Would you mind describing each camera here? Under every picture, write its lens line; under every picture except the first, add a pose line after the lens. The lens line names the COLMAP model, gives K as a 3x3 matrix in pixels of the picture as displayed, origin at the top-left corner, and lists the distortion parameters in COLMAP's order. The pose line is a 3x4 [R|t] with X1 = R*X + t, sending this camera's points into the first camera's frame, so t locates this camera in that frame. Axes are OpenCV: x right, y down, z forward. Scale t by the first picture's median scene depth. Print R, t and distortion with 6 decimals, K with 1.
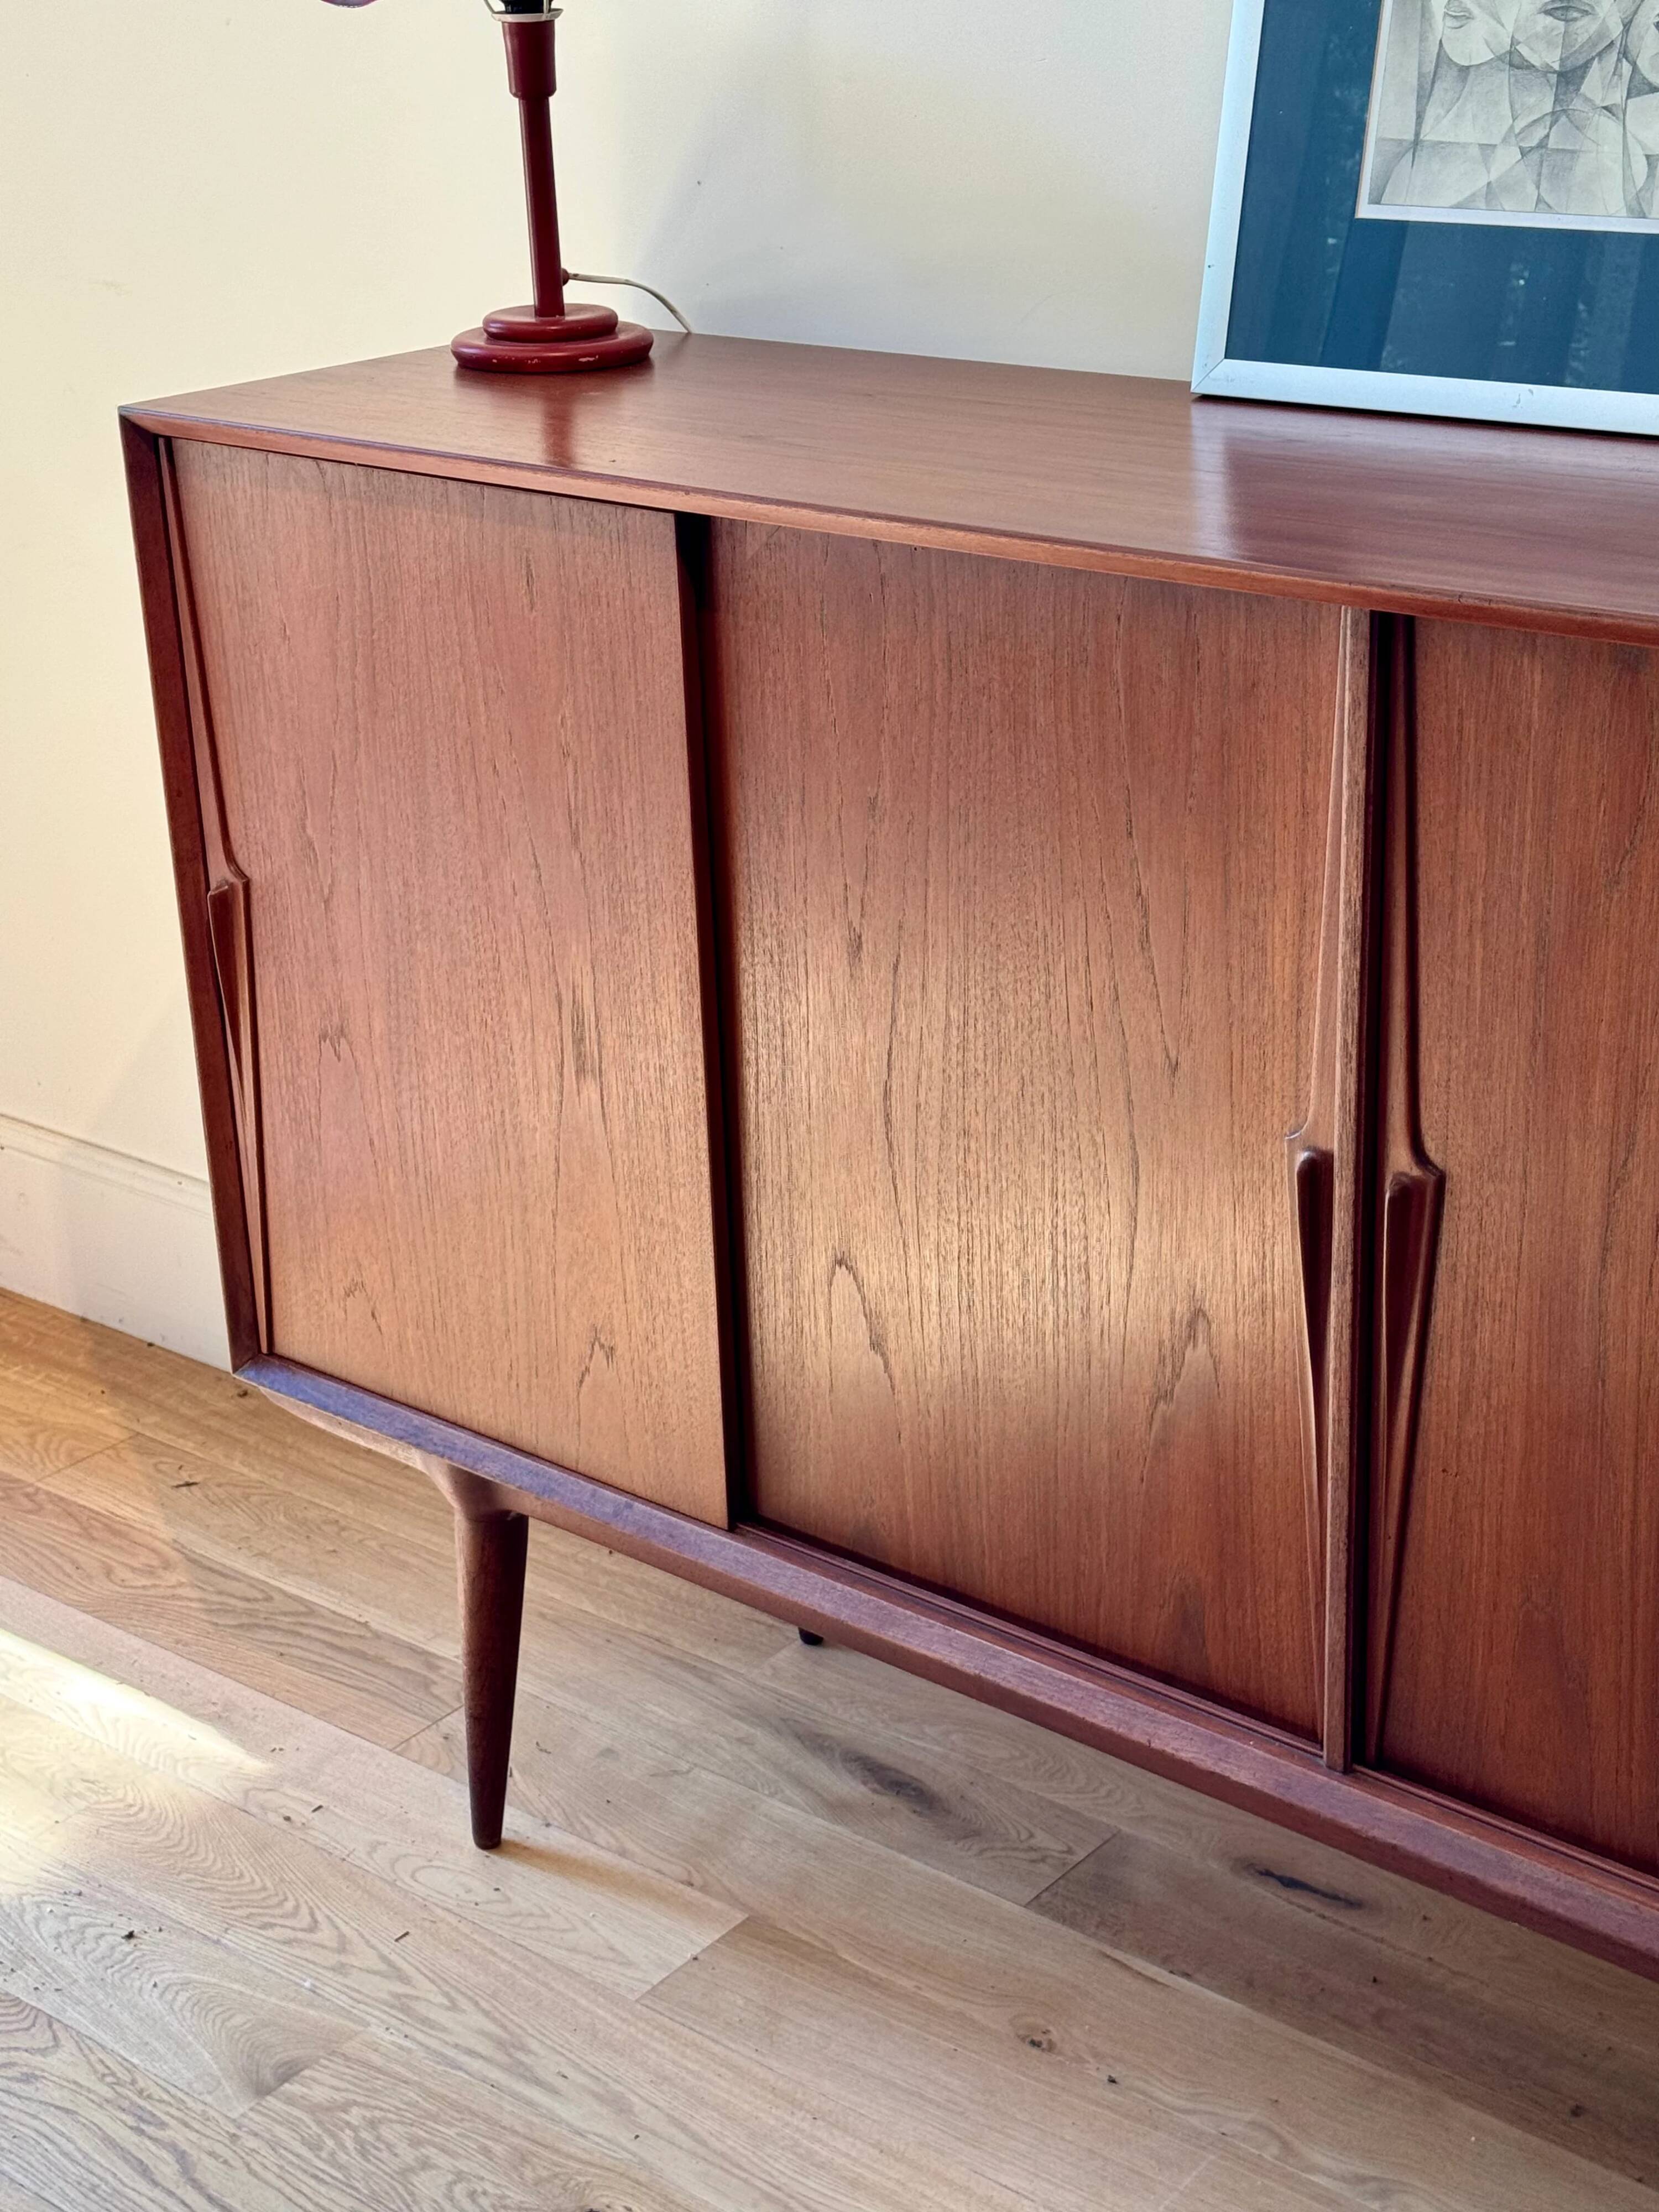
lens RADIAL K [[3354.7, 0, 839.2], [0, 3354.7, 1133.5], [0, 0, 1]] dist [0.115794, 0.000000]
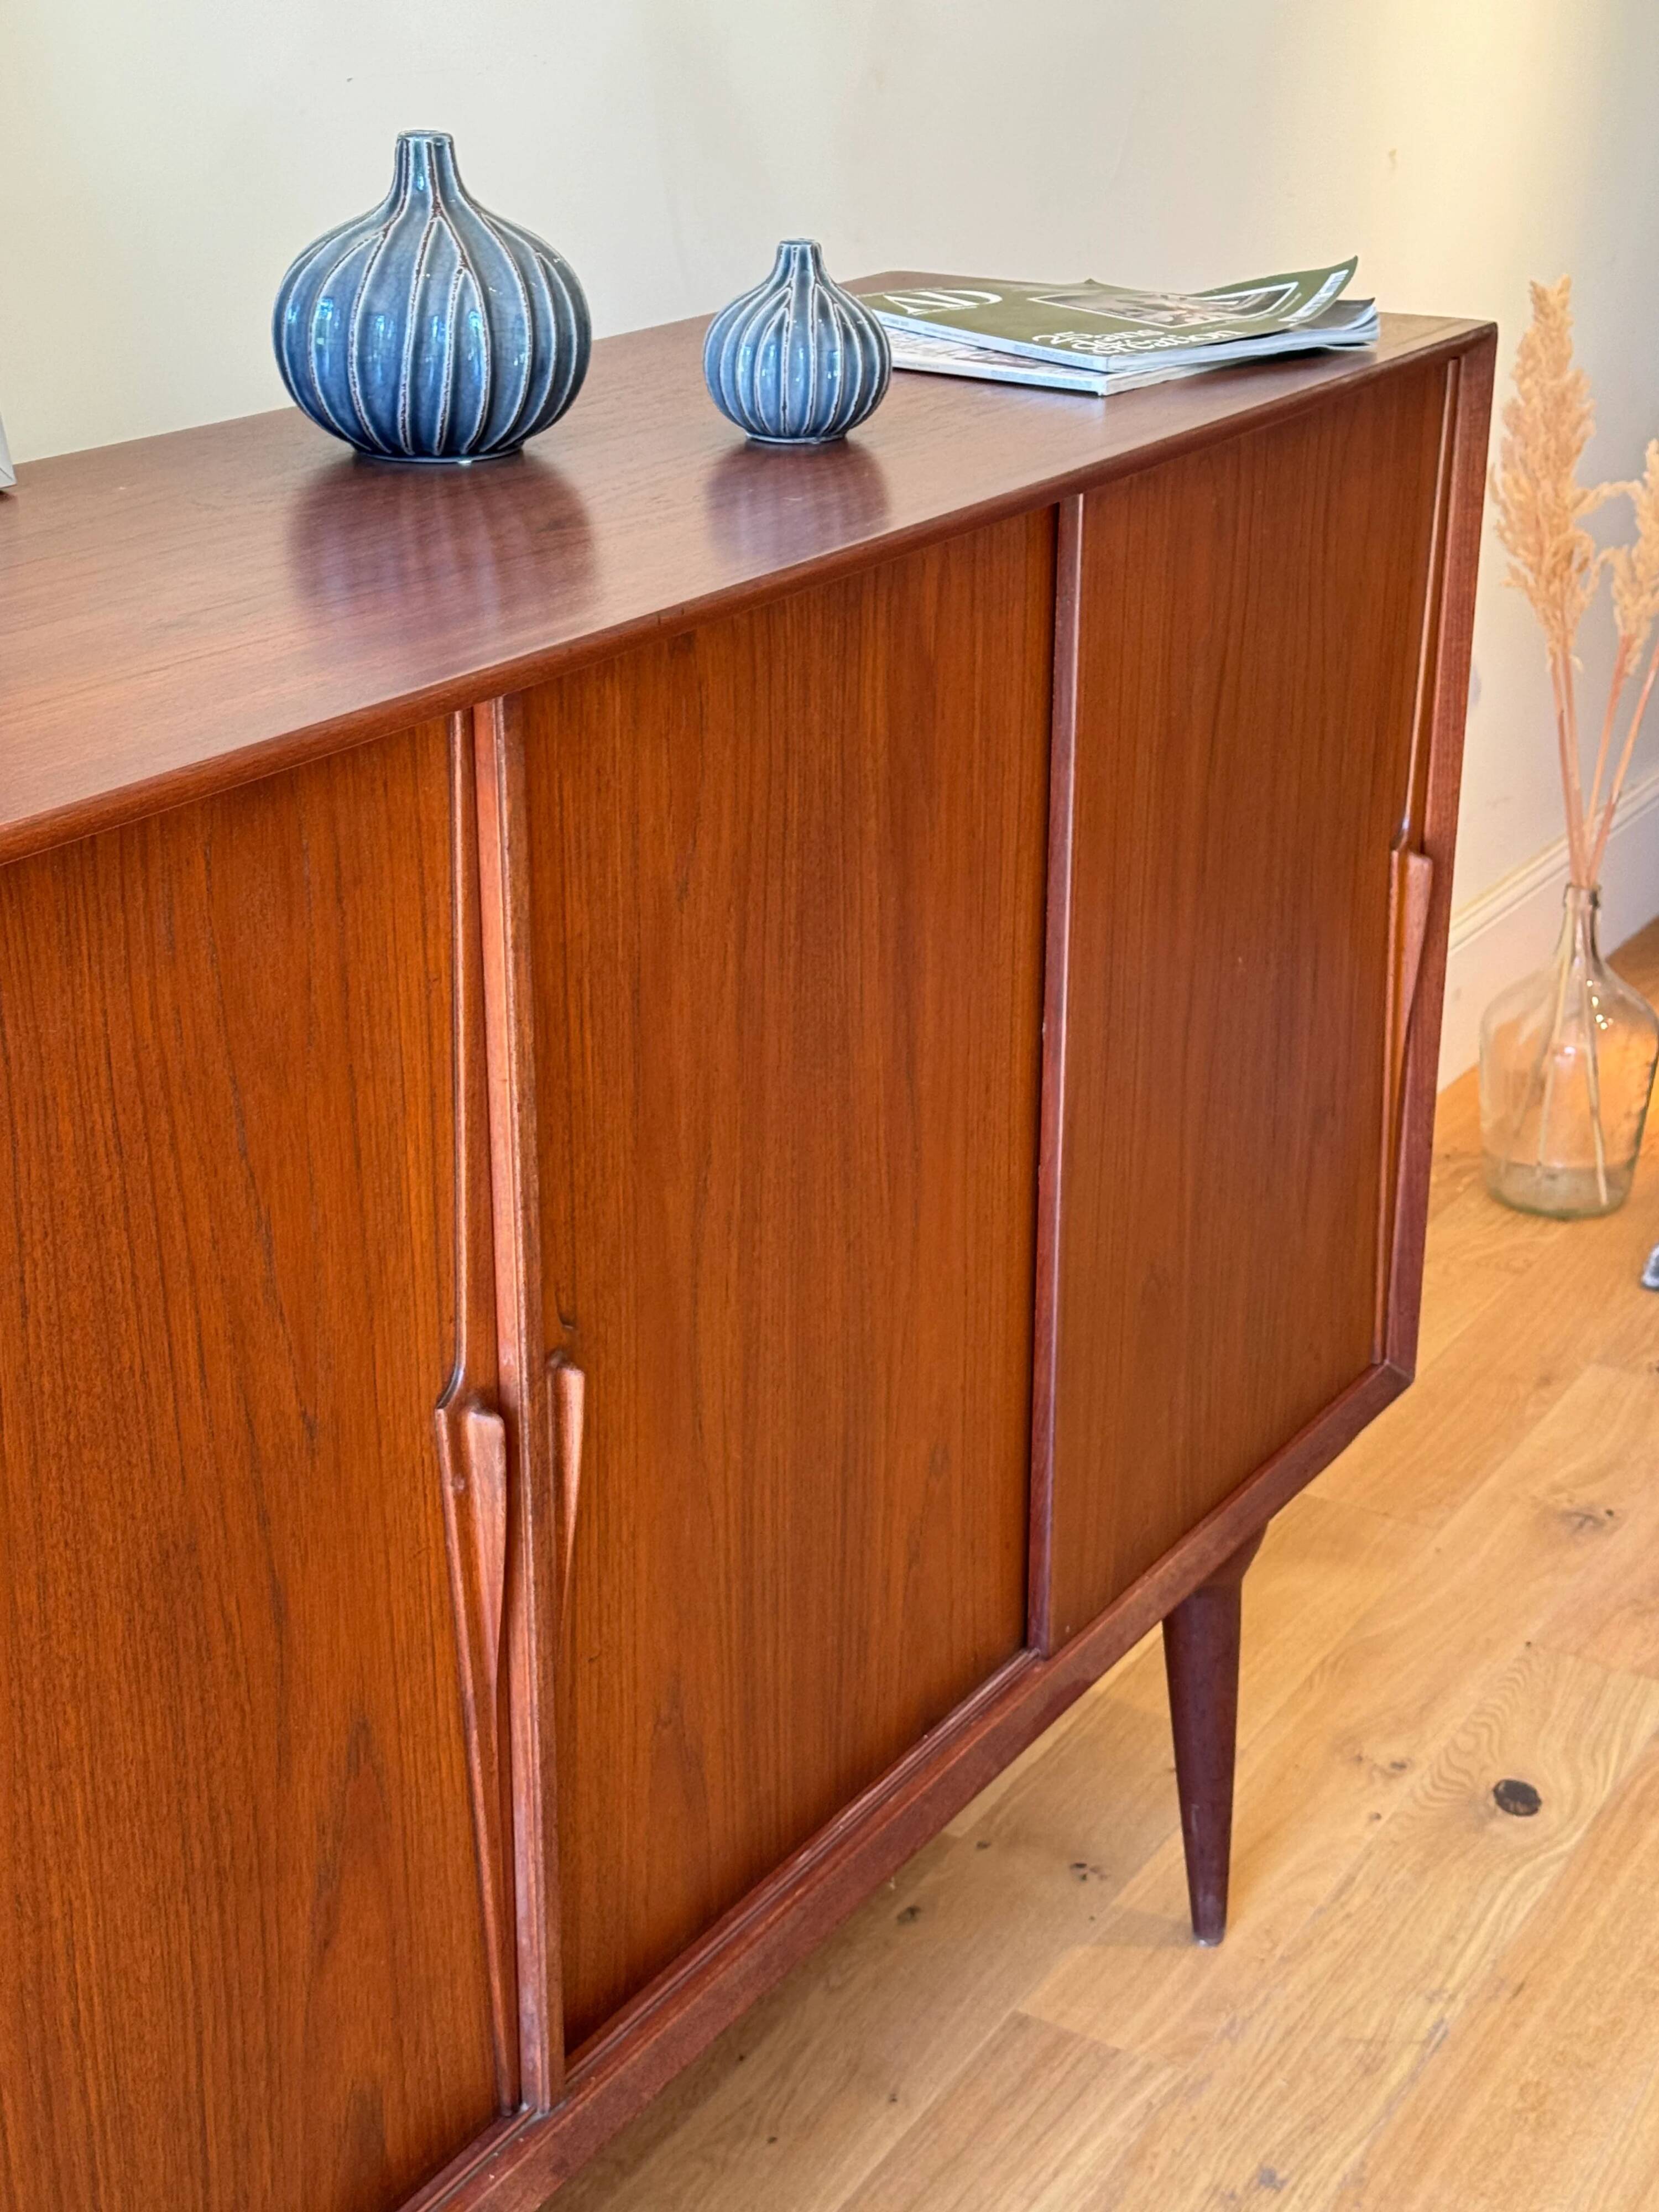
lens RADIAL K [[3354.7, 0, 820.5], [0, 3354.7, 1119.3], [0, 0, 1]] dist [0.115794, 0.000000]
pose [[-0.138064, -0.337316, 0.931212, -0.473995], [0.370180, 0.854500, 0.364413, -0.251767], [-0.918643, 0.395029, 0.006892, 0.739987]]
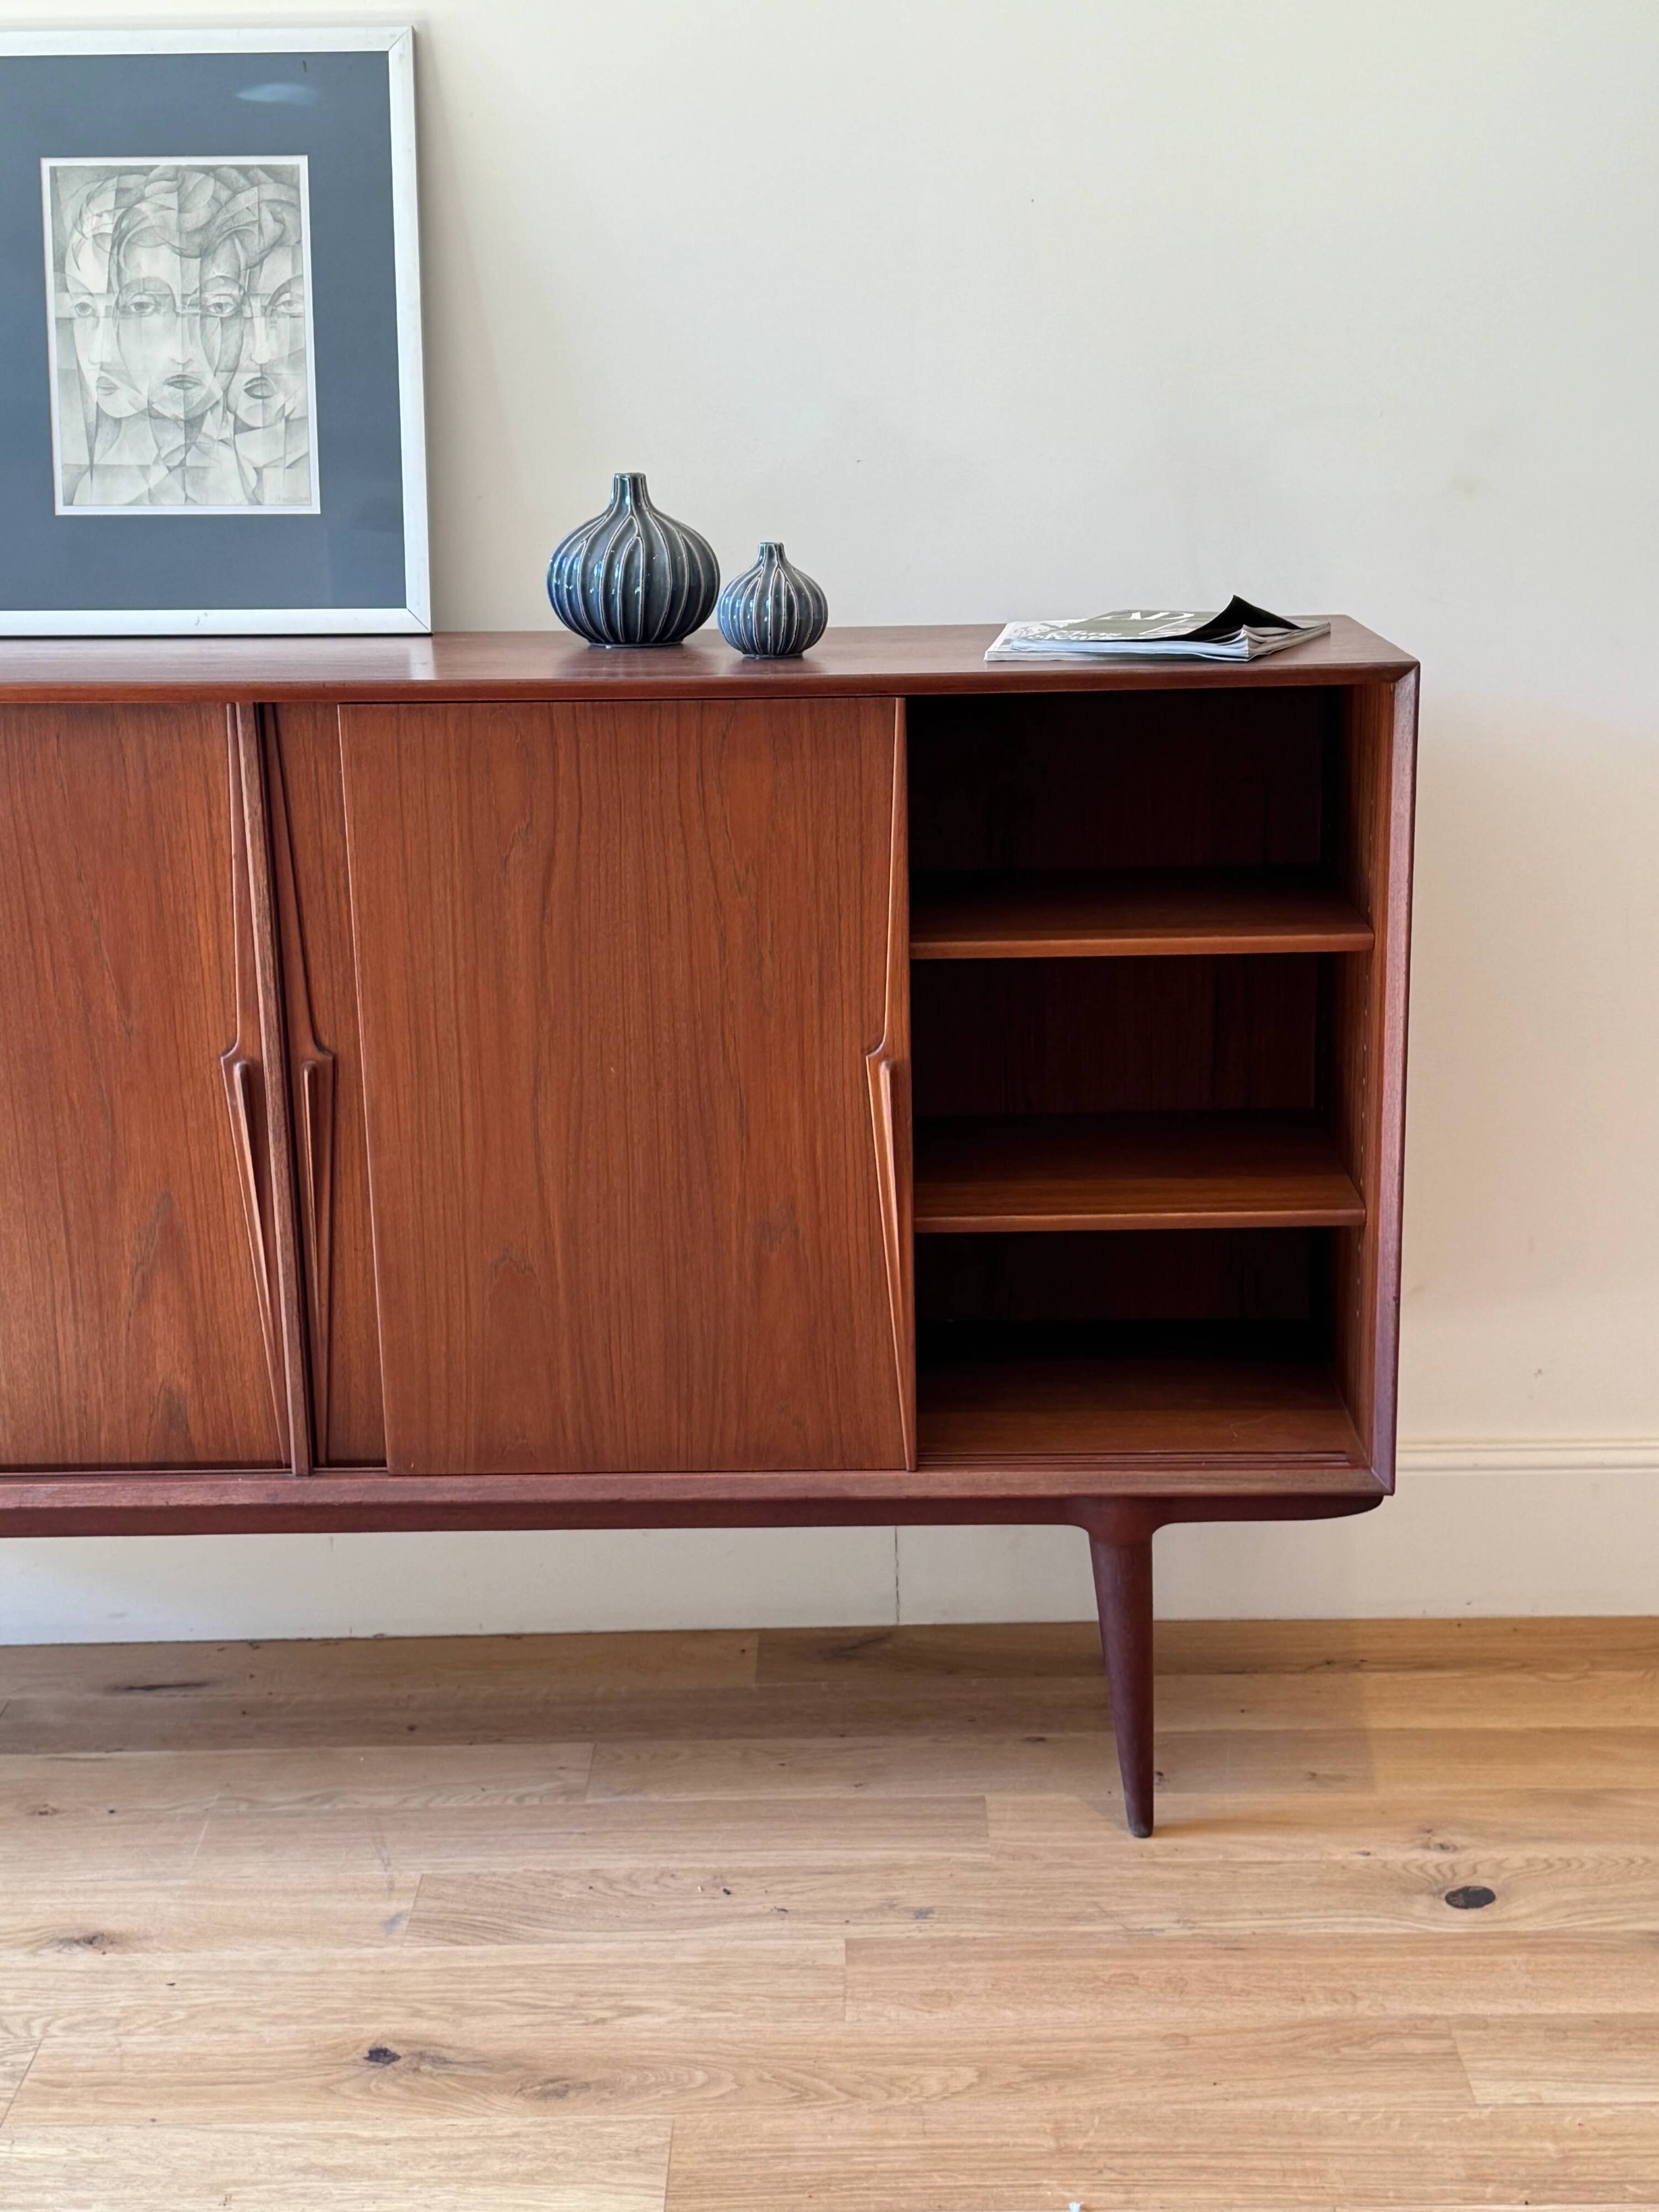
lens RADIAL K [[2918.3, 0, 836.0], [0, 2918.3, 1129.2], [0, 0, 1]] dist [0.117553, 0.000000]
pose [[0.777422, -0.142415, 0.612644, -0.403020], [0.226969, 0.971921, -0.062082, 0.152238], [-0.586600, 0.187315, 0.787917, -0.194997]]
